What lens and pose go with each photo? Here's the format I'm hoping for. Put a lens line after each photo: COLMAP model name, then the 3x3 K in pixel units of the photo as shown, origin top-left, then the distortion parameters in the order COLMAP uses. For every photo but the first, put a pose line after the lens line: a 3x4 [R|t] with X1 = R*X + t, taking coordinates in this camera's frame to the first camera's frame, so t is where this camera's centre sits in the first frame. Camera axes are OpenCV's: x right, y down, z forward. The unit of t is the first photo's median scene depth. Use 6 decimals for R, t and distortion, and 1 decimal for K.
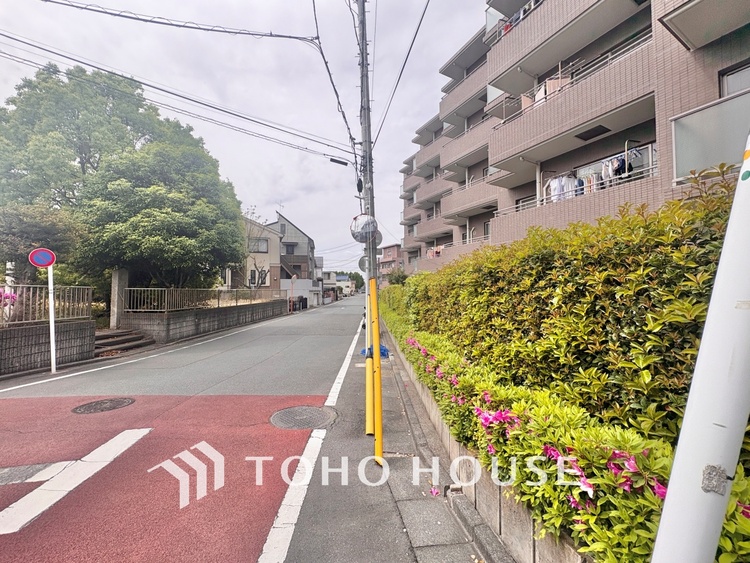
lens RADIAL K [[297.9, 0, 375.0], [0, 297.9, 281.5], [0, 0, 1]] dist [0.001338, 0.000168]
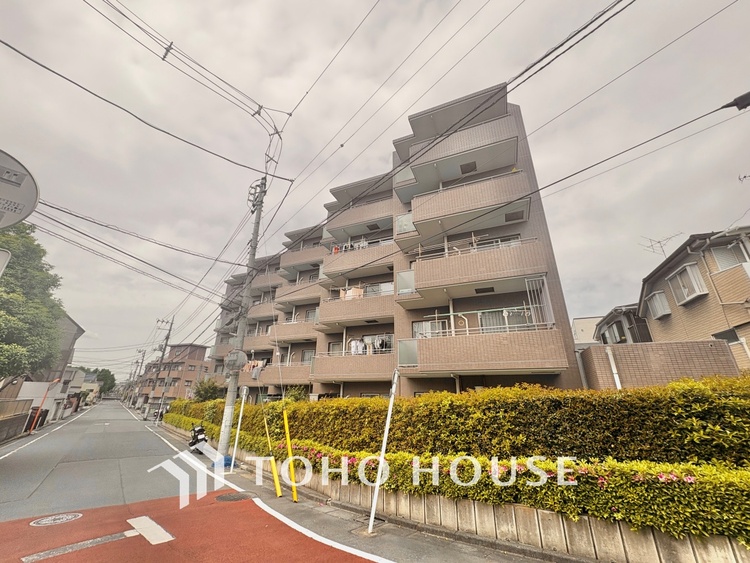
lens RADIAL K [[300.0, 0, 373.1], [0, 300.0, 280.8], [0, 0, 1]] dist [0.000514, 0.000056]
pose [[0.787074, 0.244898, 0.566162, -0.201716], [-0.039445, 0.935918, -0.350003, -0.031218], [-0.615596, 0.253146, 0.746296, -0.246416]]
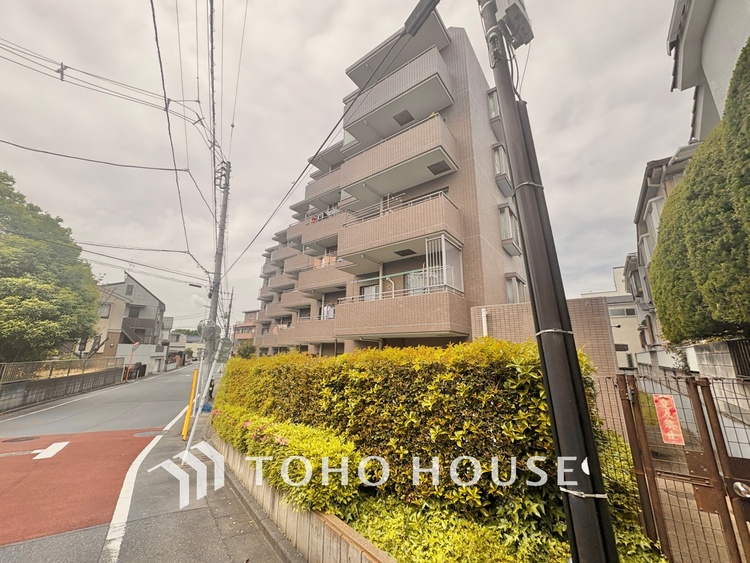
lens RADIAL K [[297.9, 0, 375.0], [0, 297.9, 281.5], [0, 0, 1]] dist [0.001338, 0.000168]
pose [[0.910654, 0.114620, 0.396954, 0.060435], [-0.030612, 0.976827, -0.211831, -0.053233], [-0.412035, 0.180753, 0.893060, -0.427277]]
